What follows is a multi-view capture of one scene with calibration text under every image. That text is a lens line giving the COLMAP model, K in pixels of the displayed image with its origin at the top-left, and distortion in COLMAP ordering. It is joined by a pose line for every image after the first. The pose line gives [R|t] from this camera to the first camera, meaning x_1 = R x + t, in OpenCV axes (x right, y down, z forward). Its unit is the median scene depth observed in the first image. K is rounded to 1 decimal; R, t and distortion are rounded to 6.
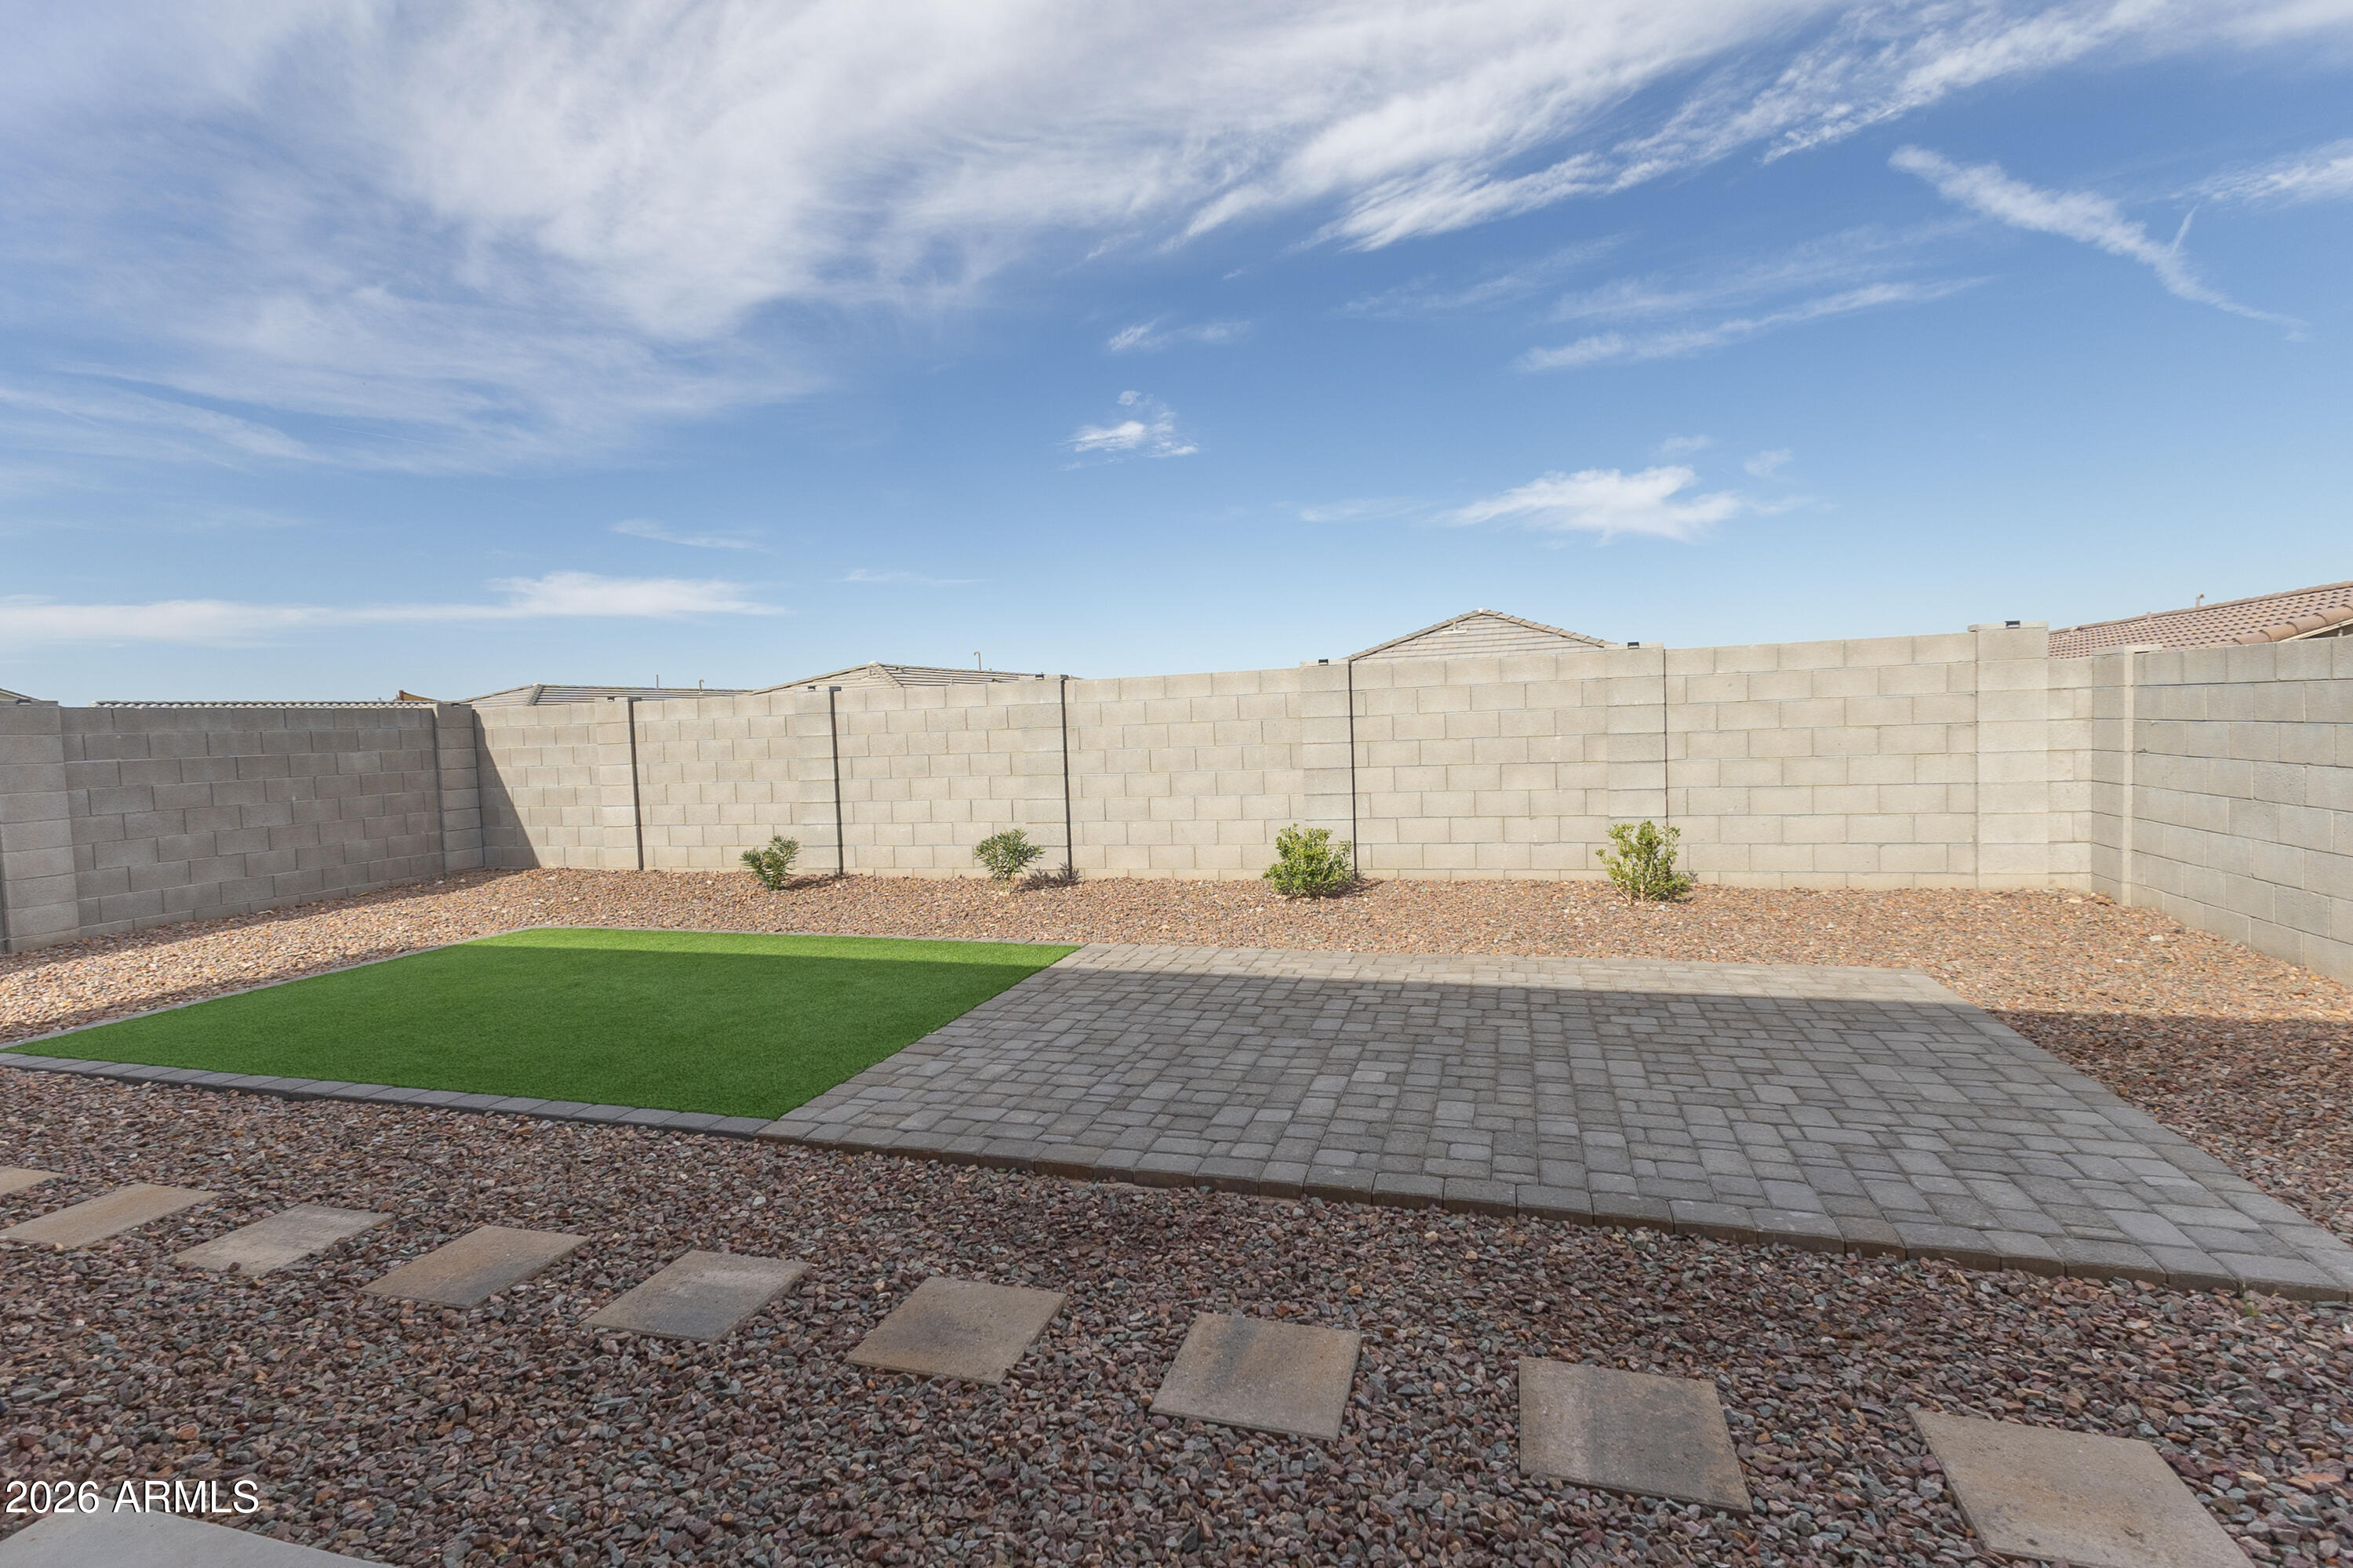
lens RADIAL K [[1087.7, 0, 1176.5], [0, 1087.7, 784.0], [0, 0, 1]] dist [0.012732, 0.000426]
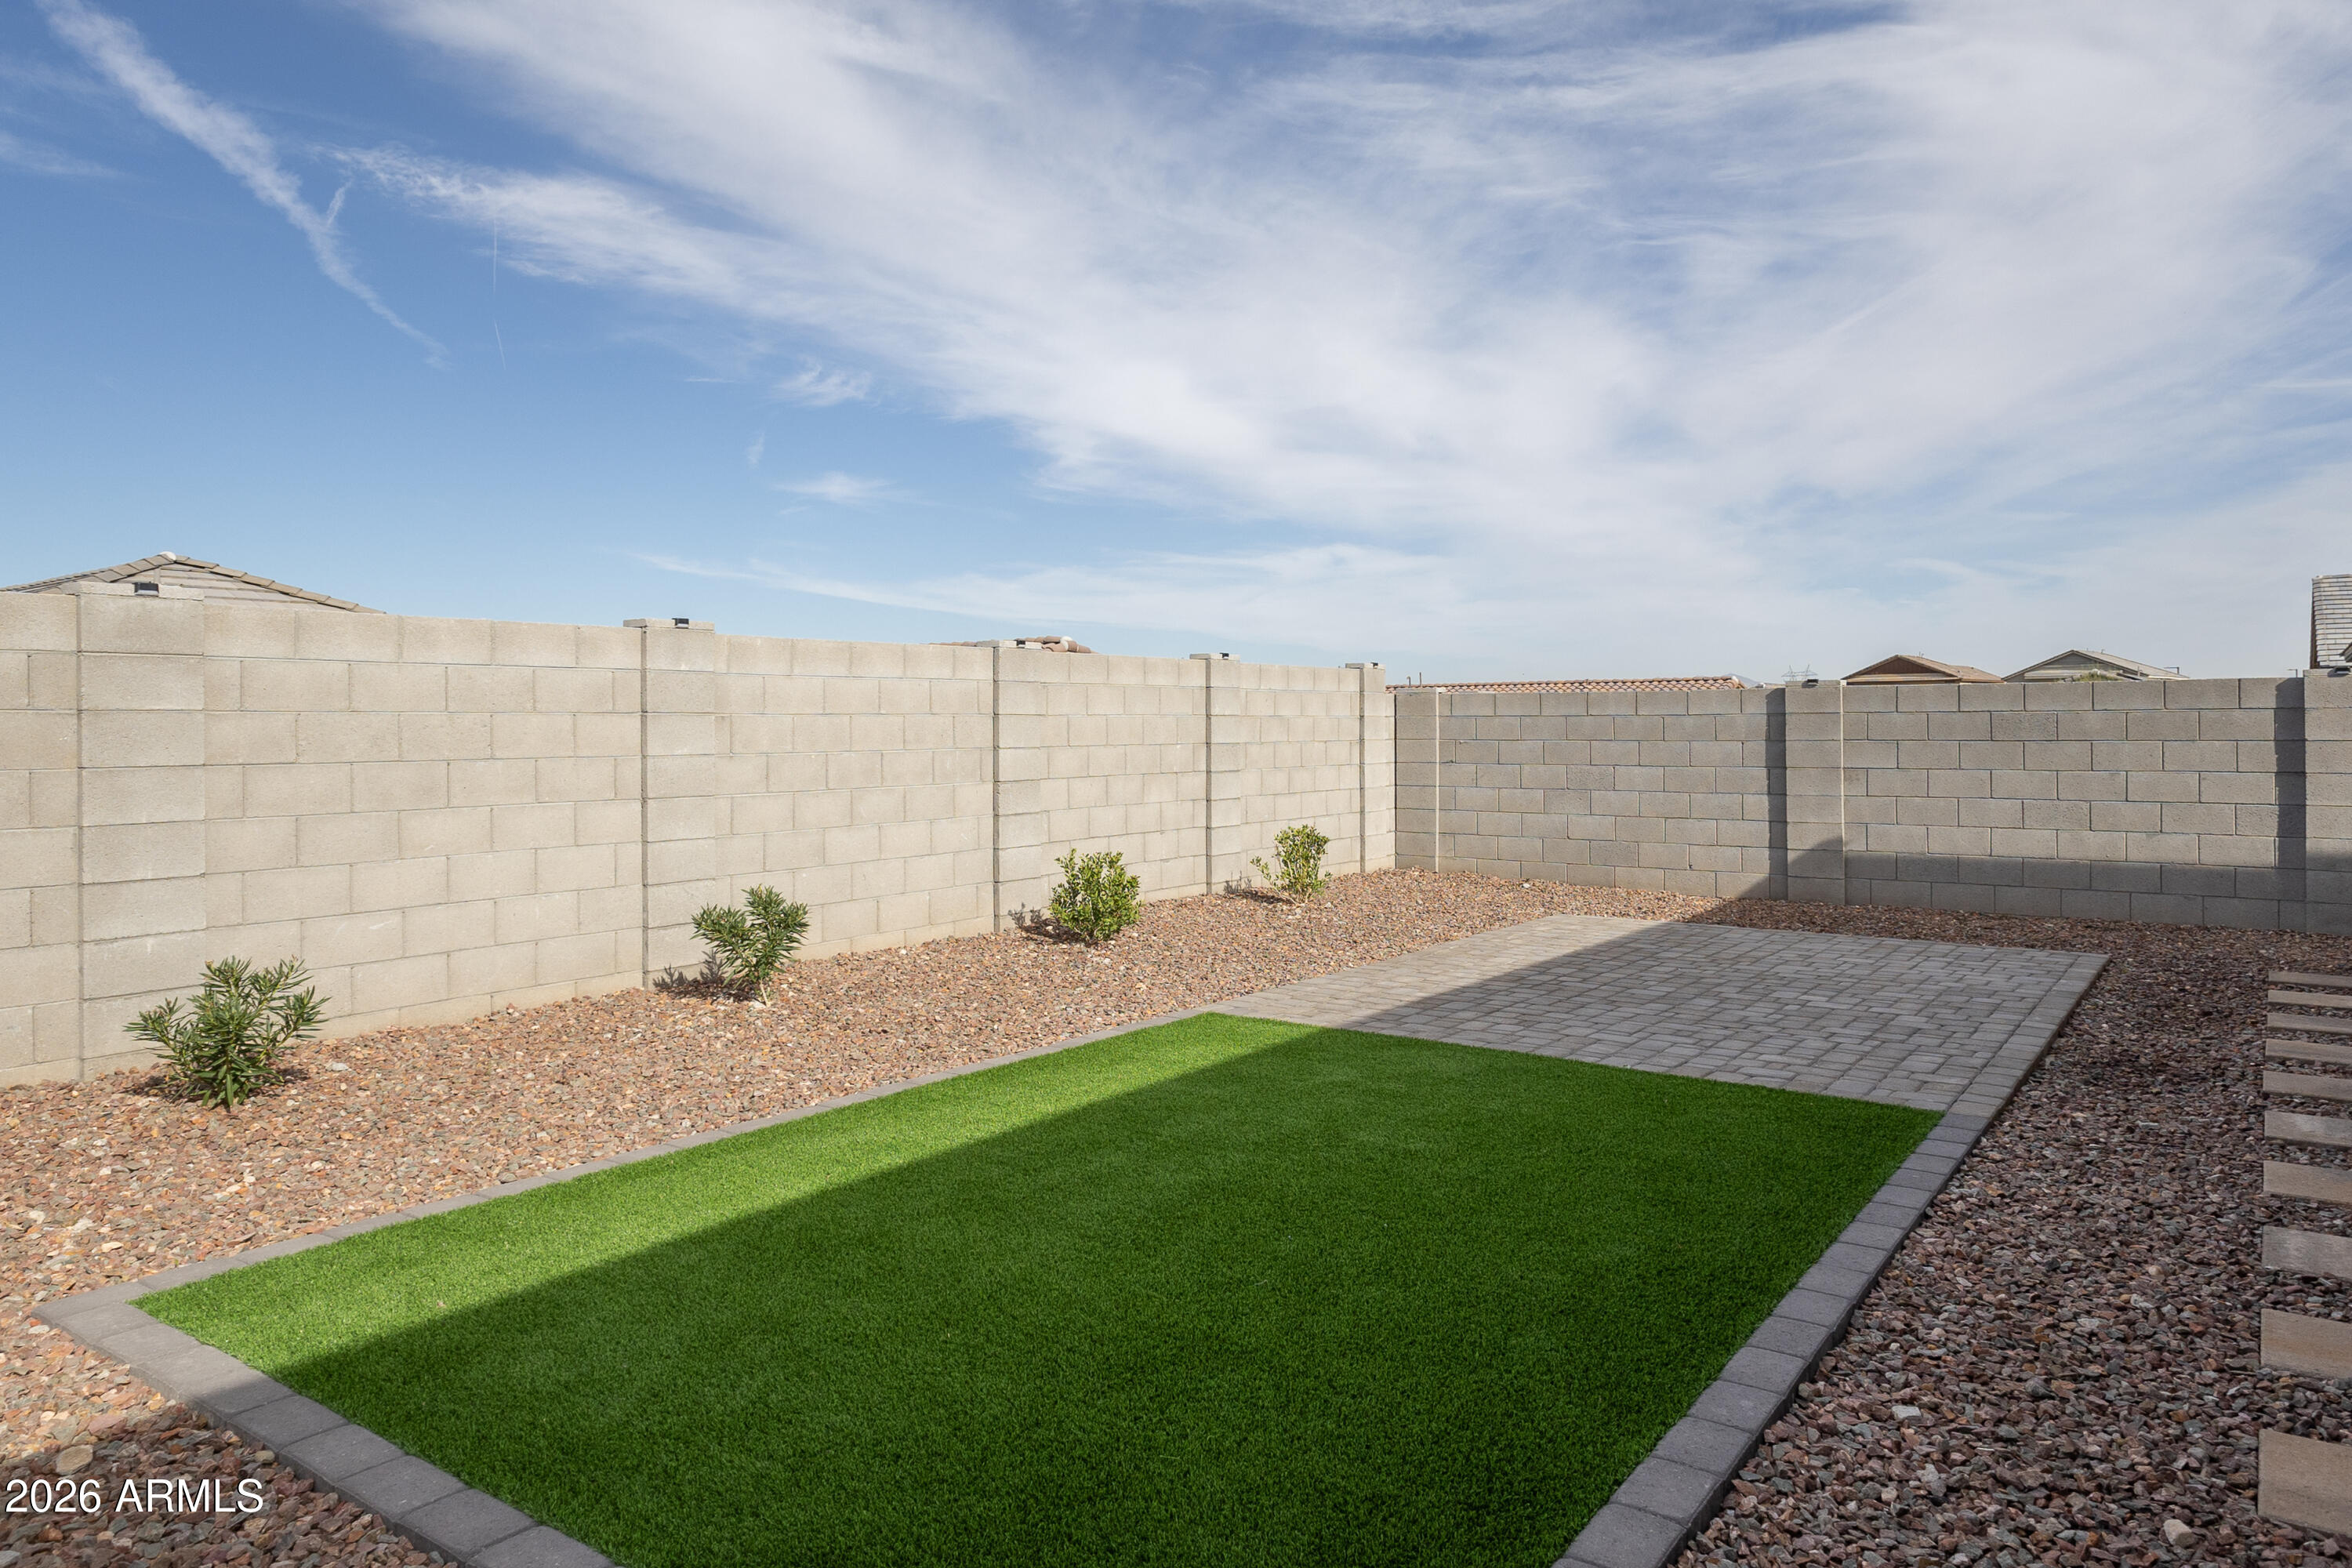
lens RADIAL K [[1500.1, 0, 1176.0], [0, 1500.1, 784.0], [0, 0, 1]] dist [0.014427, 0.000047]
pose [[0.330724, -0.003475, 0.943721, -0.775444], [0.043536, 0.998985, -0.011579, 0.004604], [-0.942723, 0.044915, 0.330539, 0.504394]]
